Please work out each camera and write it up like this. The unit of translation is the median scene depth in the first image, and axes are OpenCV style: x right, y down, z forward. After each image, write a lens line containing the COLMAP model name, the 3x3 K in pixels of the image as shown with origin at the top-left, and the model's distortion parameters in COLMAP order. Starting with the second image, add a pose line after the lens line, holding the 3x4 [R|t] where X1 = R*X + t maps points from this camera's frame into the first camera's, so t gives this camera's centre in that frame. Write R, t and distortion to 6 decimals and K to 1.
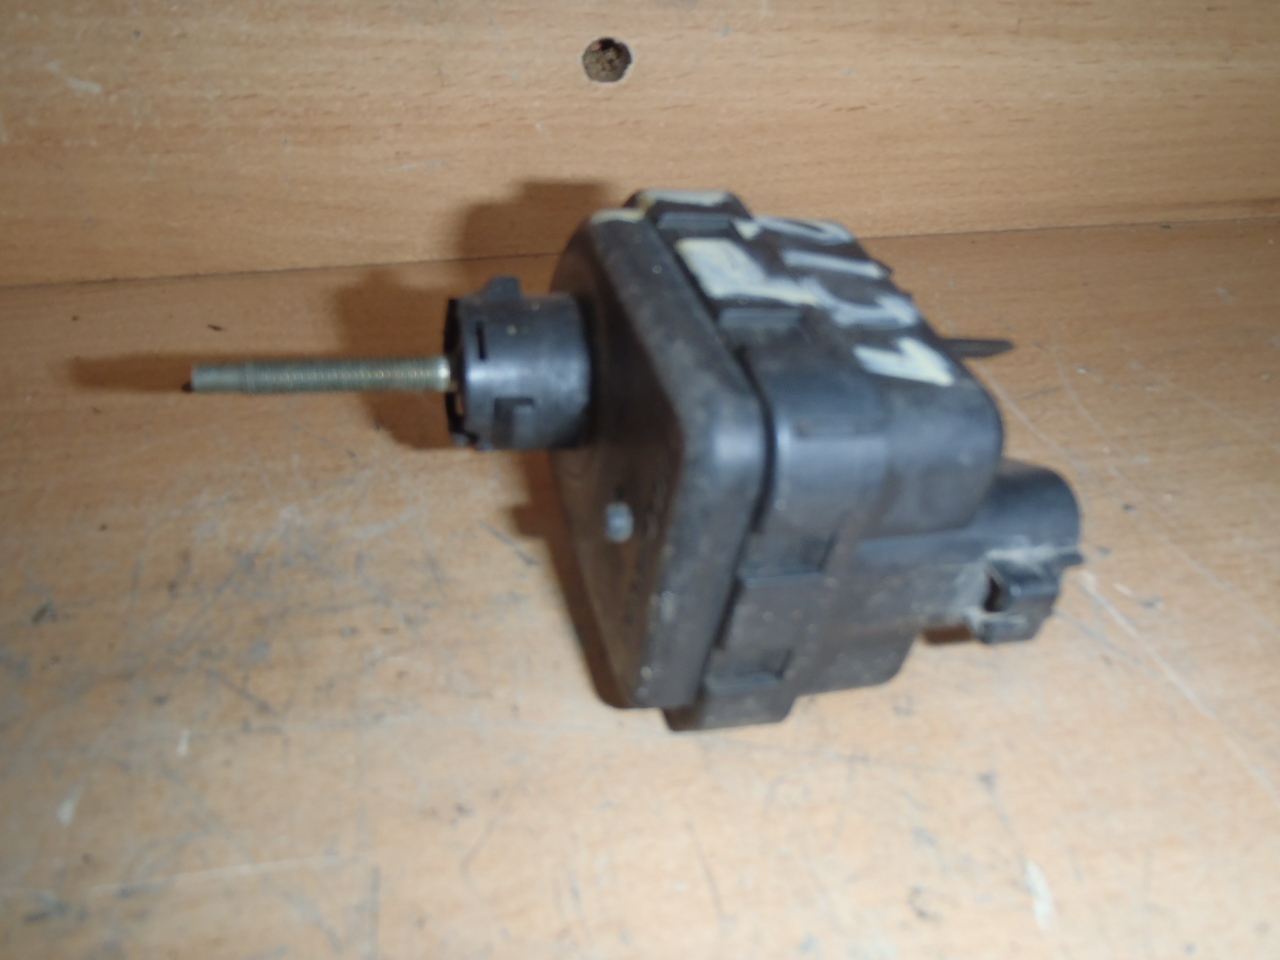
lens RADIAL K [[1046.2, 0, 640.2], [0, 1046.2, 478.8], [0, 0, 1]] dist [-0.025126, 0.015165]
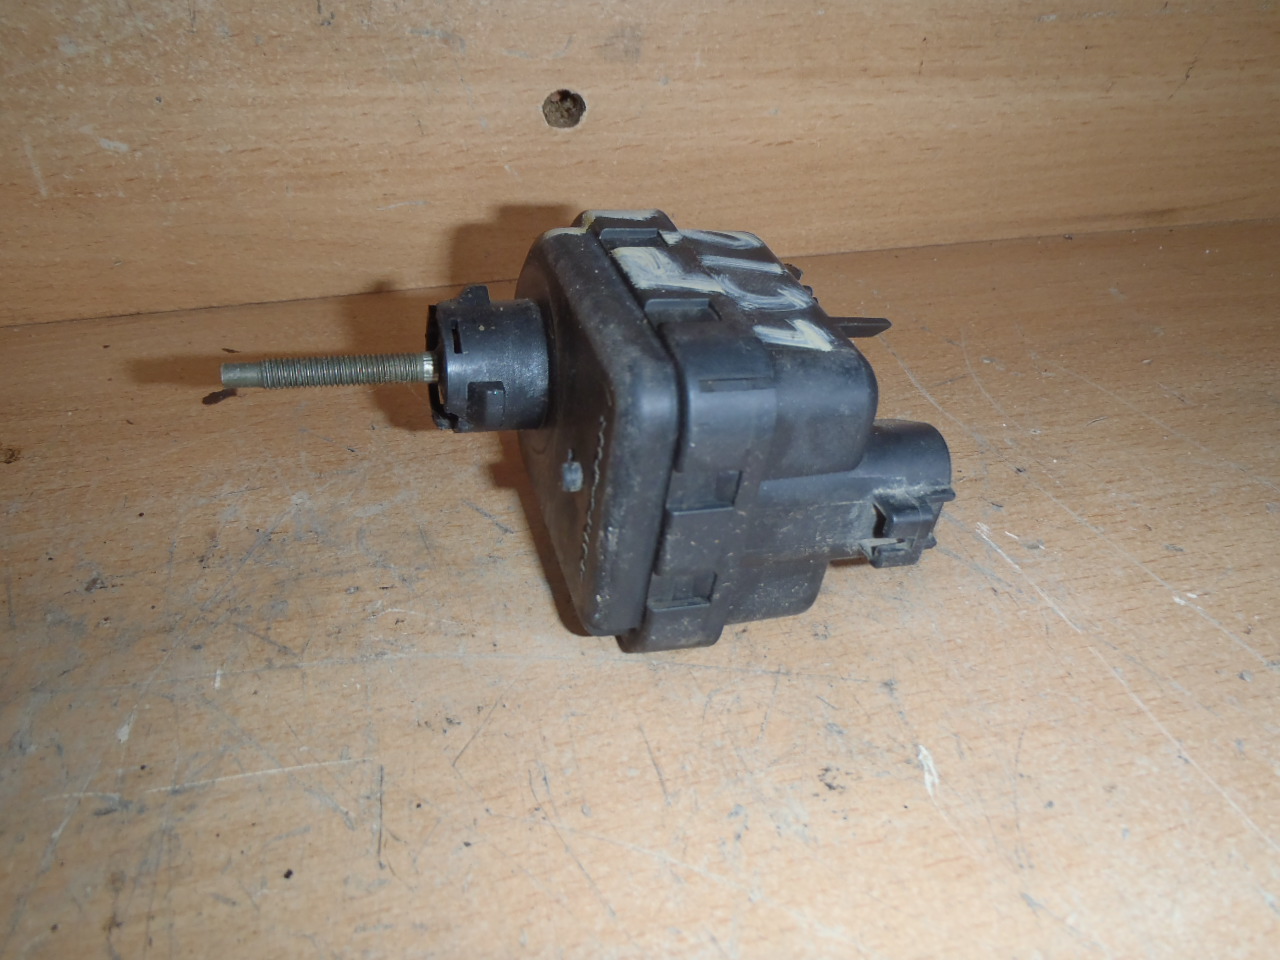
lens RADIAL K [[1046.2, 0, 640.7], [0, 1046.2, 481.3], [0, 0, 1]] dist [-0.025126, 0.015165]
pose [[0.999375, -0.034976, 0.005070, 0.043305], [0.035158, 0.998507, -0.041794, 0.082372], [-0.003600, 0.041946, 0.999113, -0.183598]]
